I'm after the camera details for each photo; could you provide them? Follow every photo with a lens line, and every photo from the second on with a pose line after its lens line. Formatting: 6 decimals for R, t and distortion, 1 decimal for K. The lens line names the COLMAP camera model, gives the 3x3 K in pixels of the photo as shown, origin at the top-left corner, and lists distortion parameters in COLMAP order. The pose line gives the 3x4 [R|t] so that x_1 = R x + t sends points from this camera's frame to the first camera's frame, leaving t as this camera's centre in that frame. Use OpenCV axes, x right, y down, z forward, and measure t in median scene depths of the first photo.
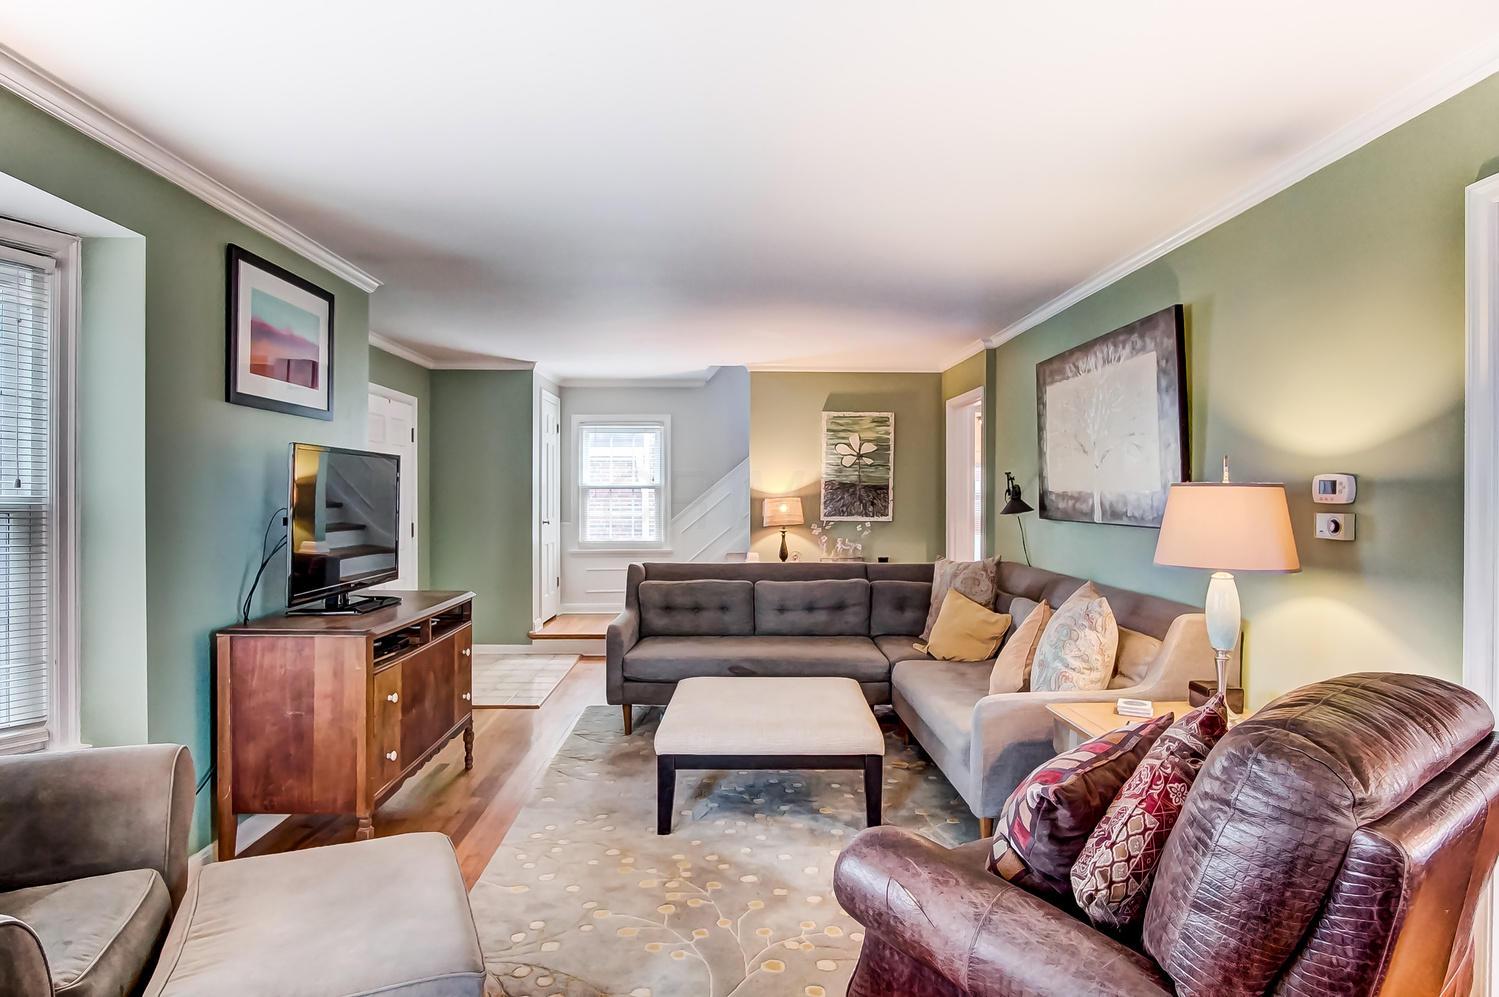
lens RADIAL K [[809.4, 0, 749.2], [0, 809.4, 493.9], [0, 0, 1]] dist [-0.032111, 0.007884]
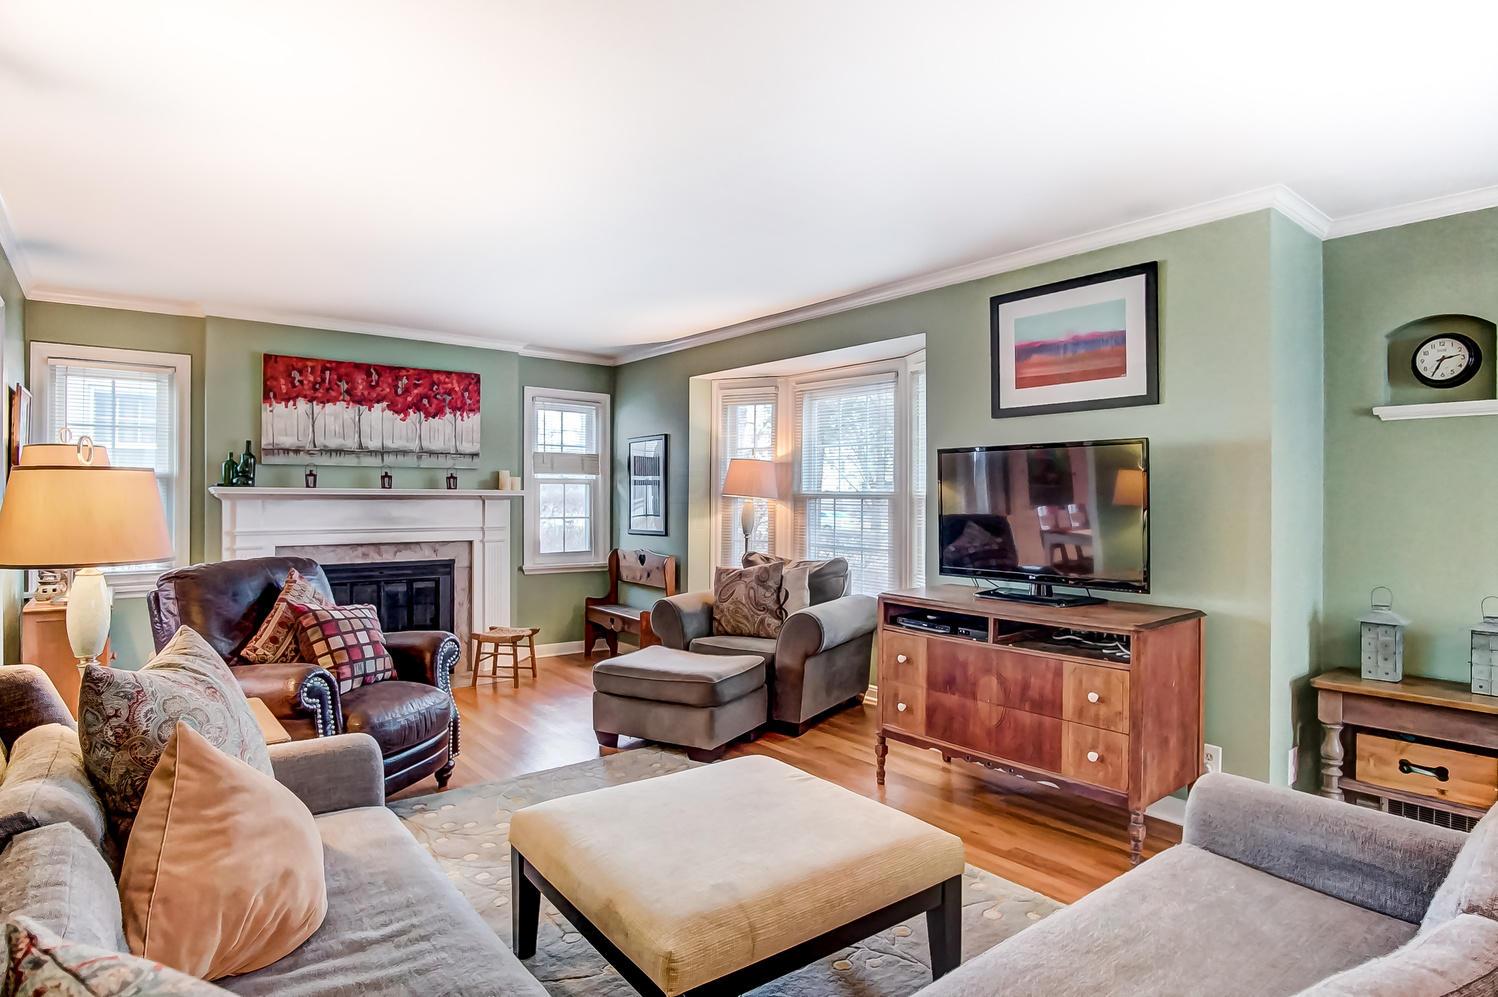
lens RADIAL K [[808.9, 0, 757.0], [0, 808.9, 493.4], [0, 0, 1]] dist [-0.032111, 0.007884]
pose [[-0.794376, -0.004342, -0.607411, 0.391478], [-0.004546, 0.999989, -0.001203, 0.012151], [0.607409, 0.001805, -0.794387, 1.524354]]
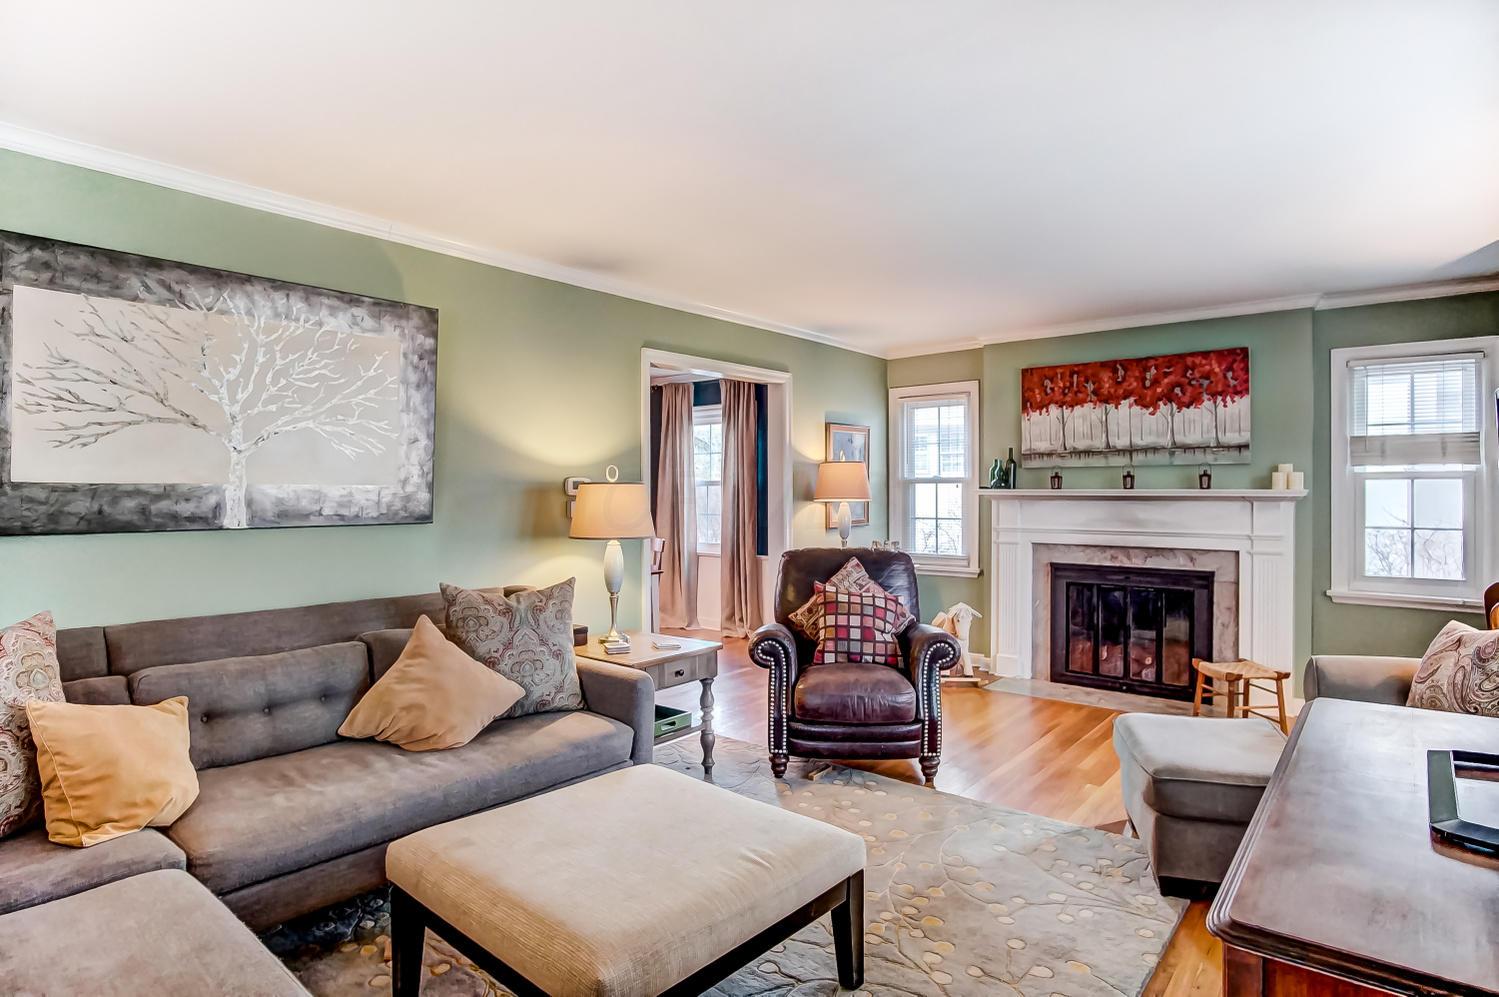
lens RADIAL K [[809.4, 0, 755.9], [0, 809.4, 497.2], [0, 0, 1]] dist [-0.032111, 0.007884]
pose [[-0.753183, -0.003363, 0.657803, -0.440429], [0.003127, 0.999957, 0.008693, 0.004034], [-0.657804, 0.008605, -0.753140, 1.408759]]
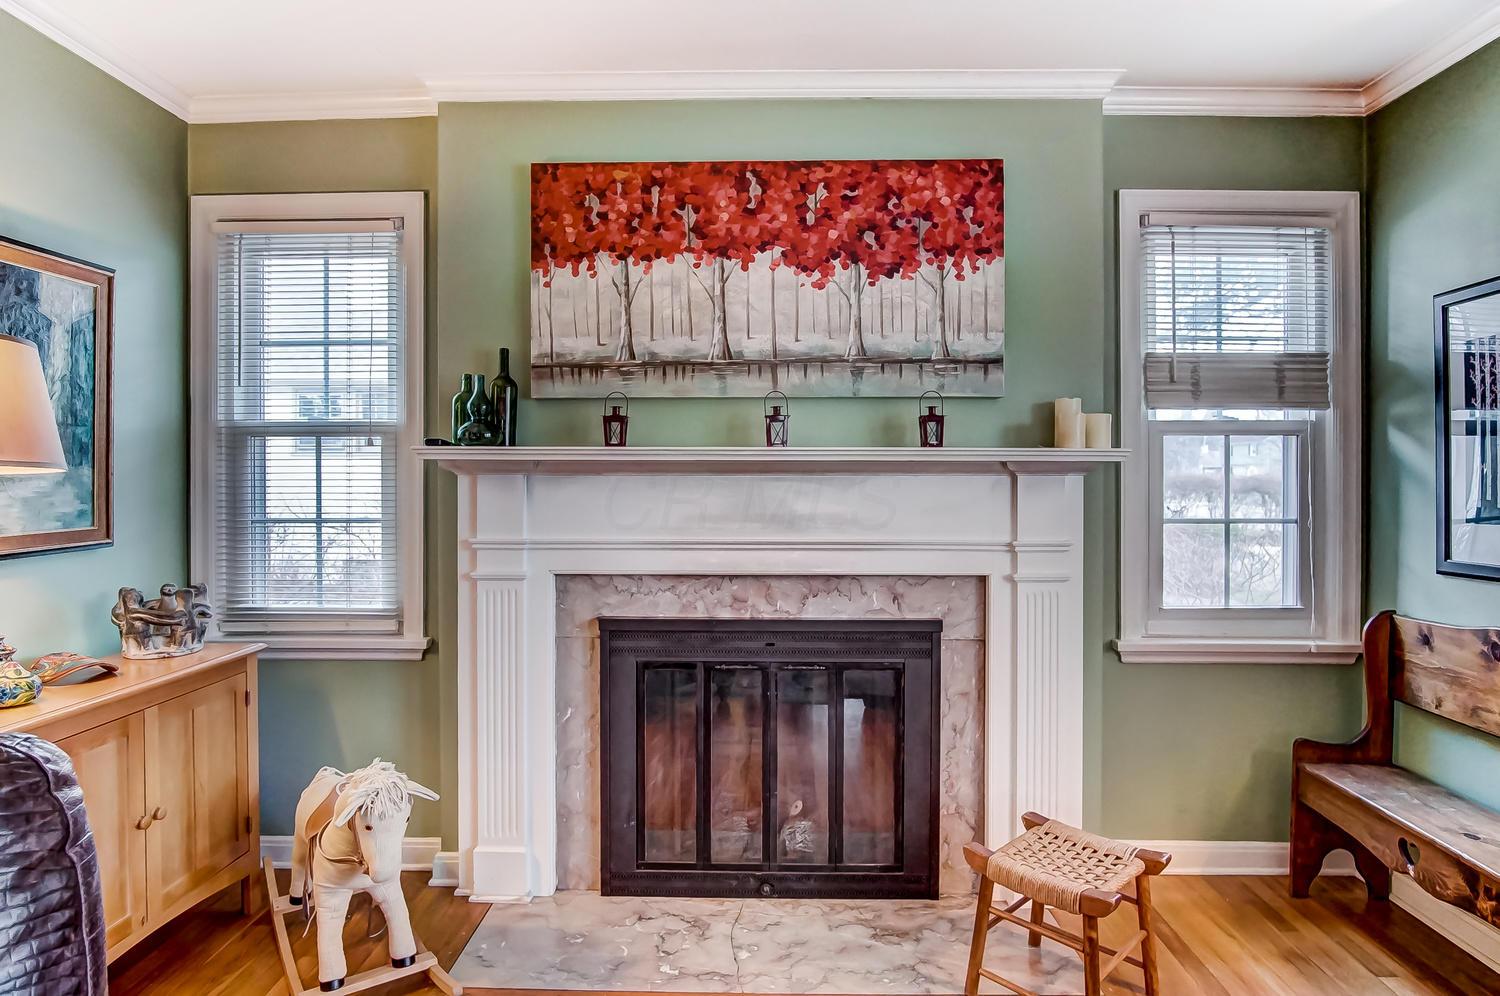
lens RADIAL K [[810.0, 0, 744.6], [0, 810.0, 483.7], [0, 0, 1]] dist [-0.032111, 0.007884]
pose [[-0.998550, 0.000242, 0.053832, 0.005999], [0.000490, 0.999989, 0.004597, 0.031052], [-0.053830, 0.004617, -0.998539, 0.509887]]
